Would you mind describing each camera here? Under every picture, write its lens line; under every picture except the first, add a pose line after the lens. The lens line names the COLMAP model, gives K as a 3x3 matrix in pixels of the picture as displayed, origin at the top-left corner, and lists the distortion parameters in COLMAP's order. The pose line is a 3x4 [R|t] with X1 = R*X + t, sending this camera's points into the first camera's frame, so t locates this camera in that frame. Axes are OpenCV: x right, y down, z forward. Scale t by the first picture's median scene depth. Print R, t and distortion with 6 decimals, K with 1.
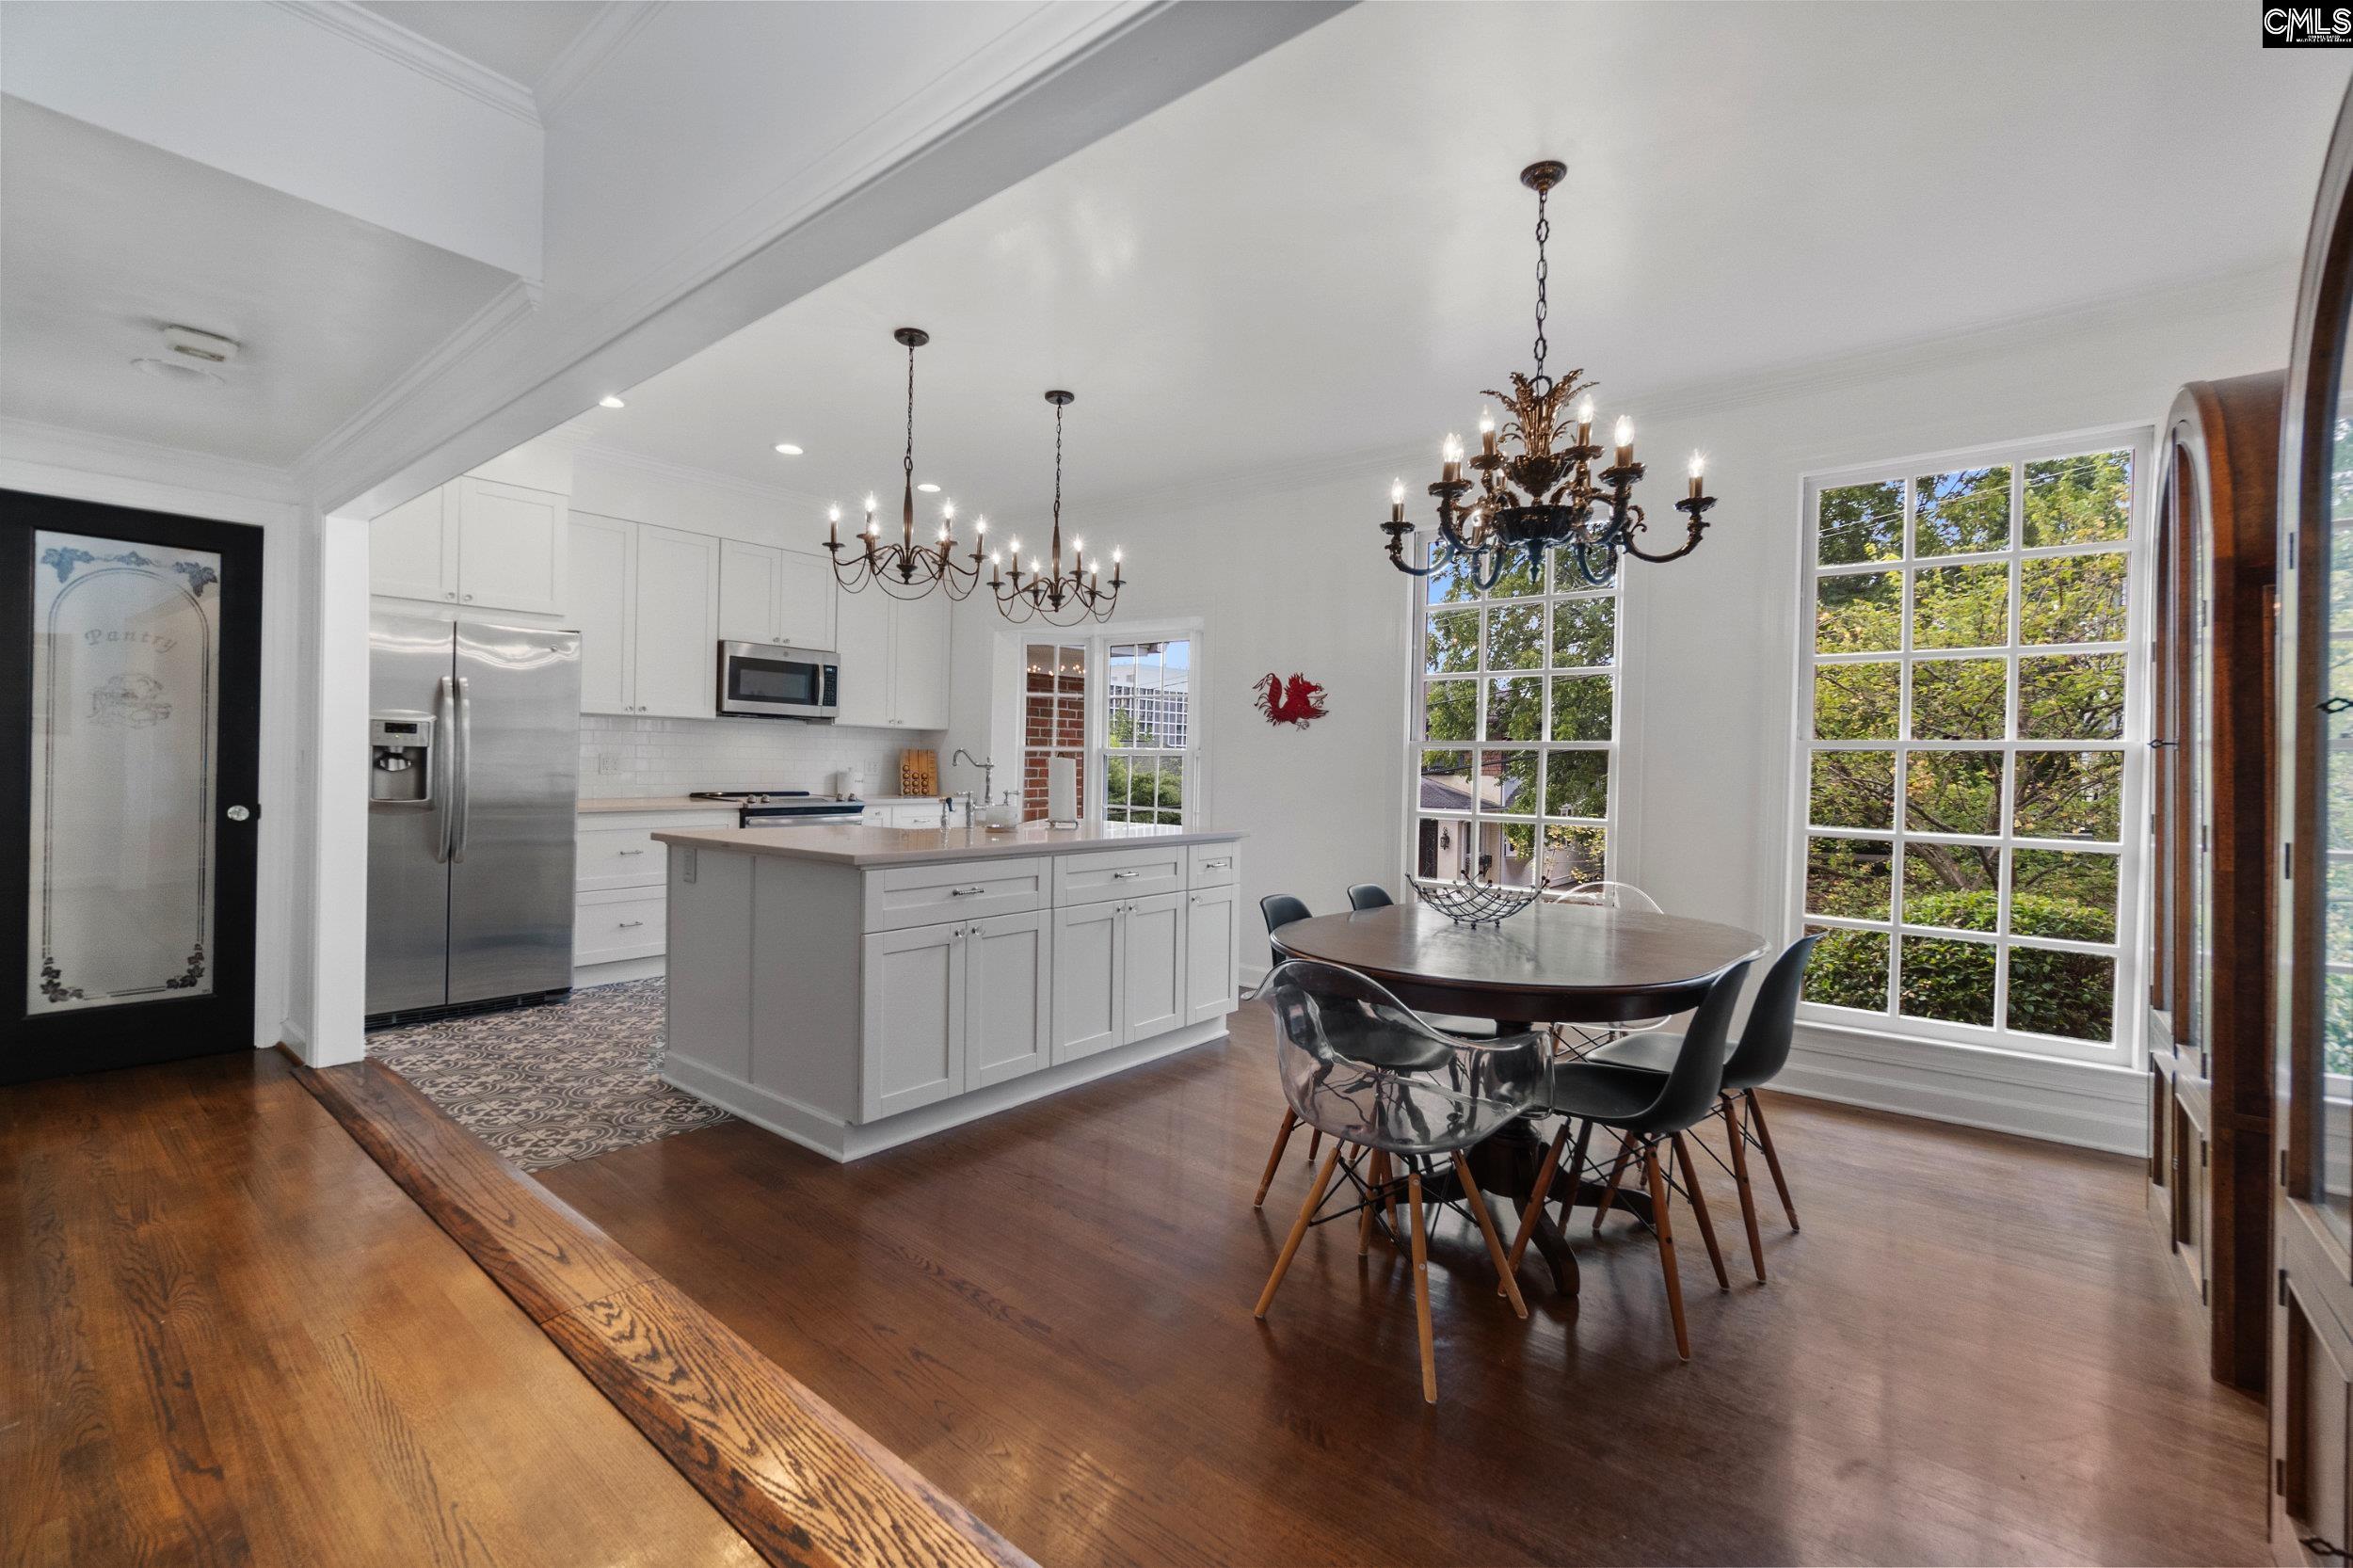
lens RADIAL K [[1036.9, 0, 1189.1], [0, 1036.9, 782.1], [0, 0, 1]] dist [-0.011343, -0.000066]
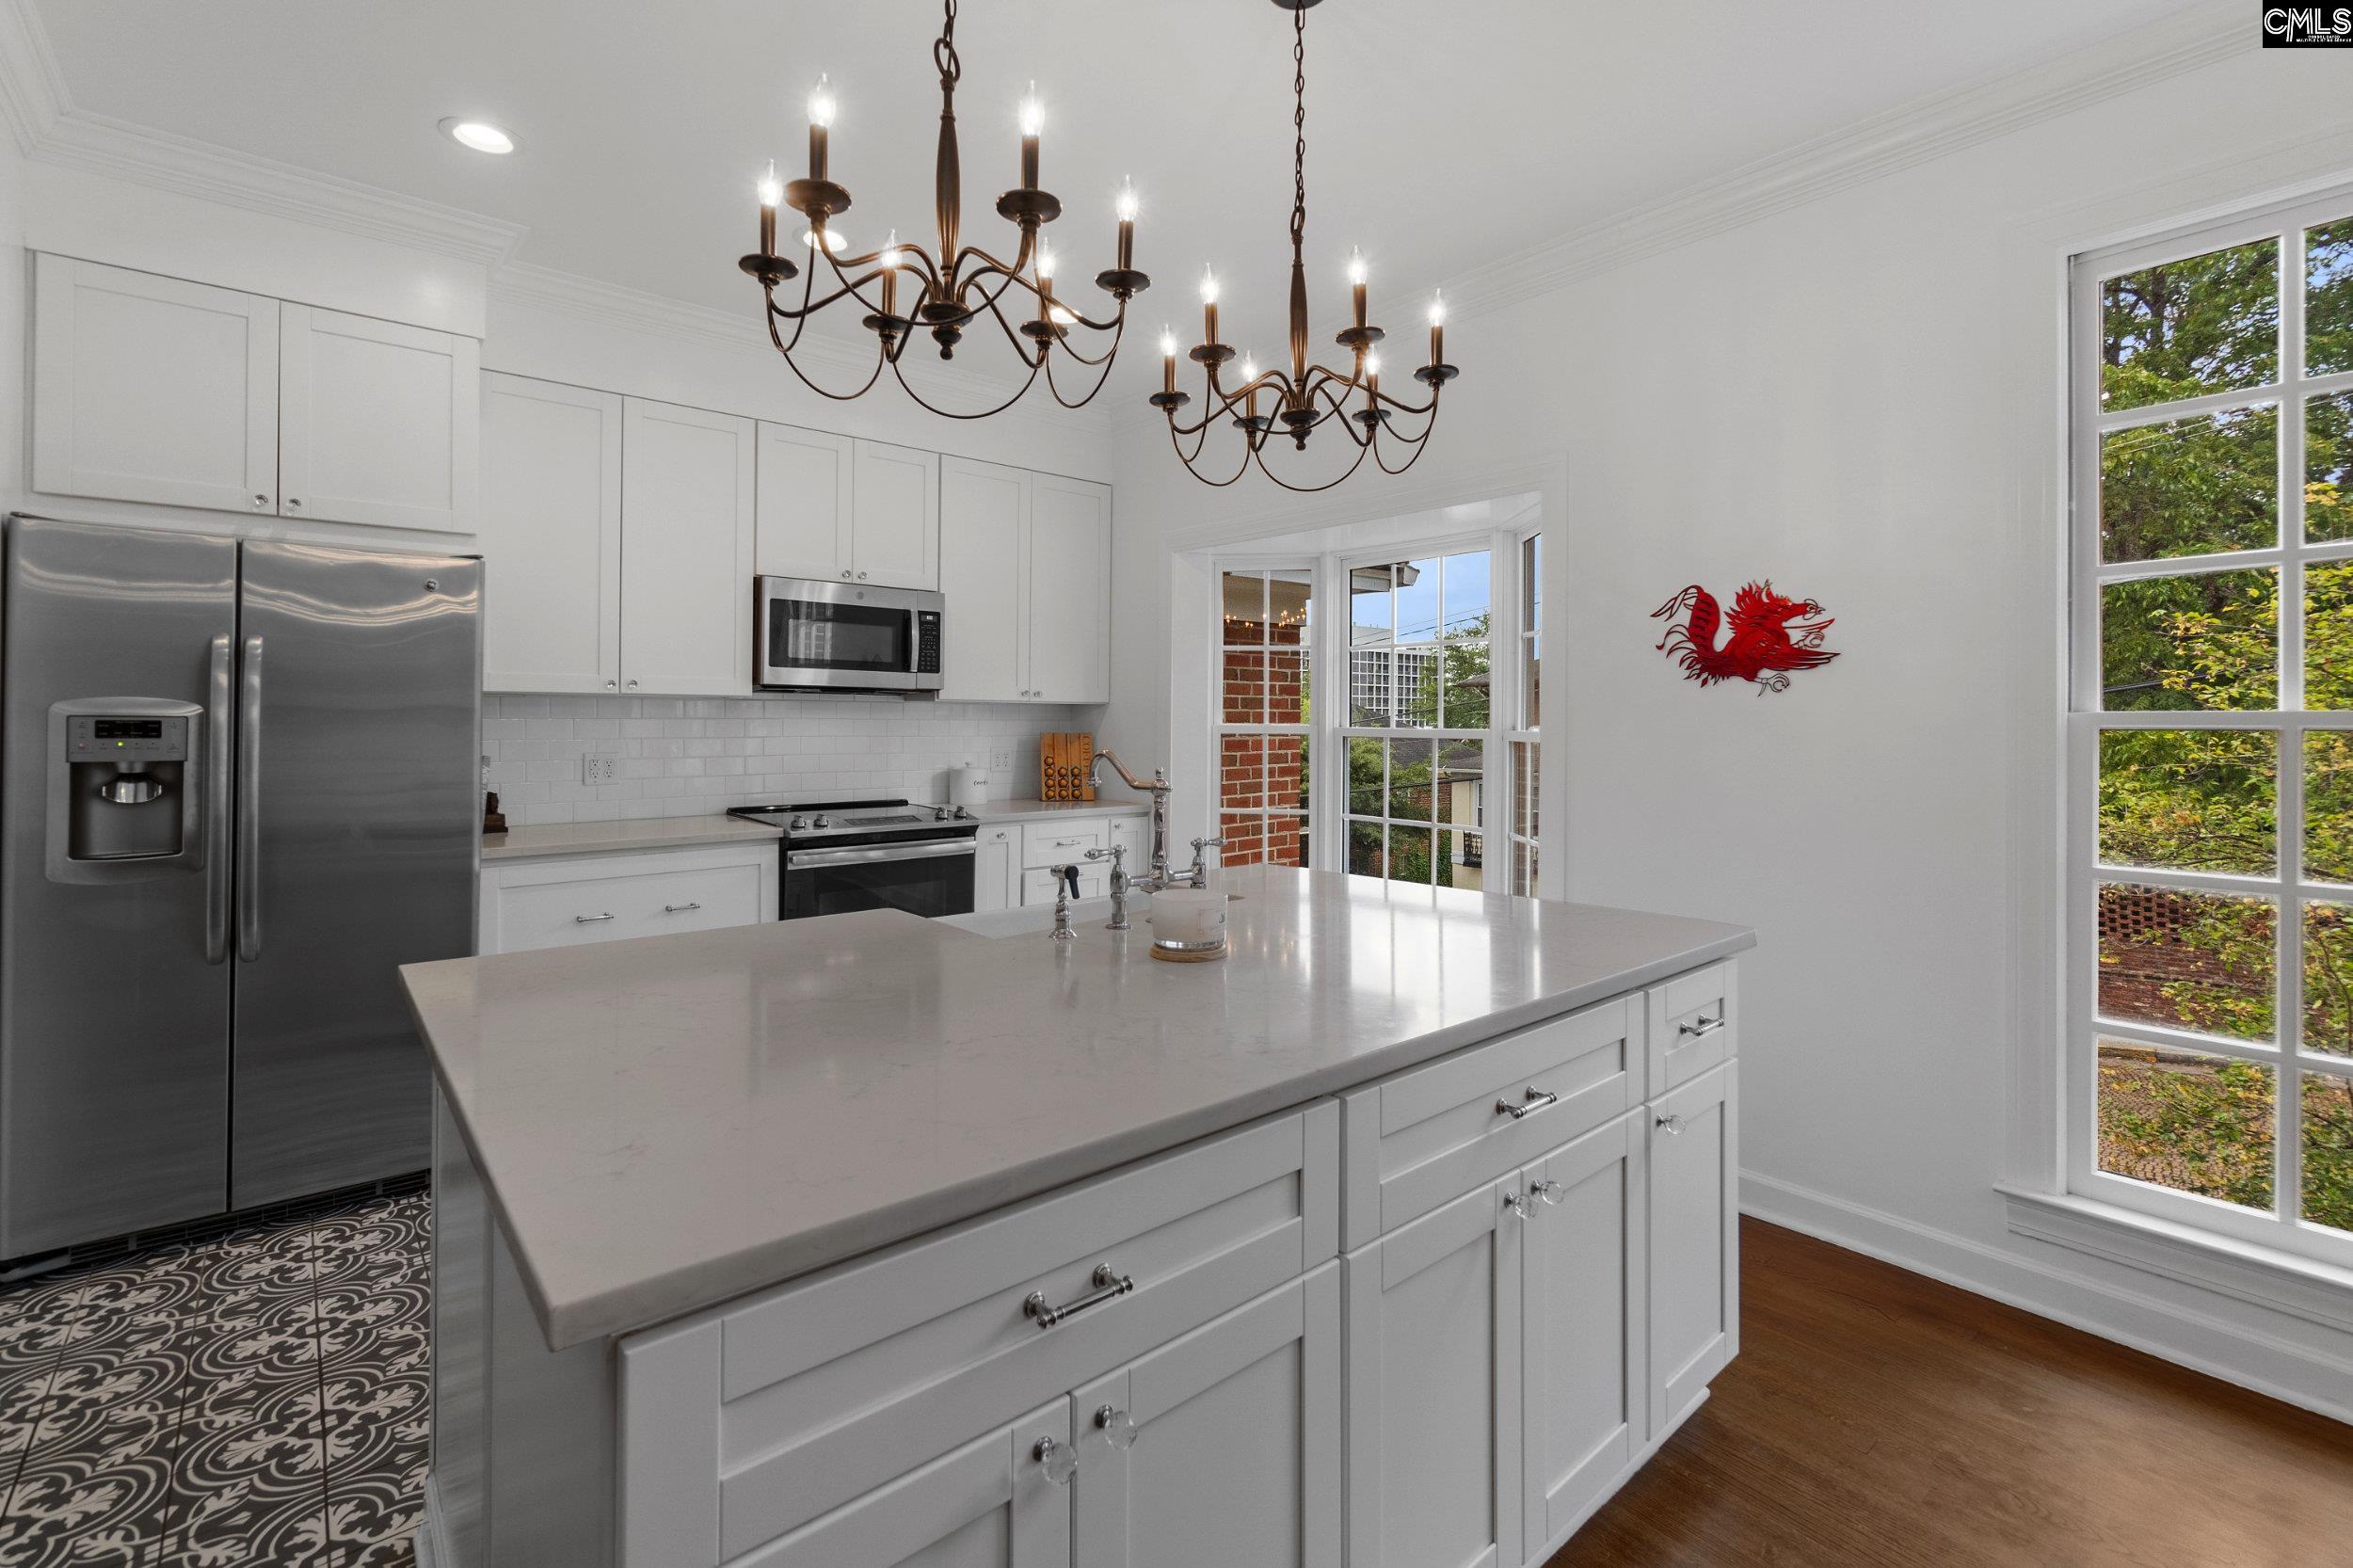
lens RADIAL K [[1036.9, 0, 1167.5], [0, 1036.9, 733.2], [0, 0, 1]] dist [-0.011343, -0.000066]
pose [[0.979859, -0.015859, -0.199061, -0.072995], [0.013403, 0.999817, -0.013682, -0.025411], [0.199242, 0.010738, 0.979892, 0.409962]]
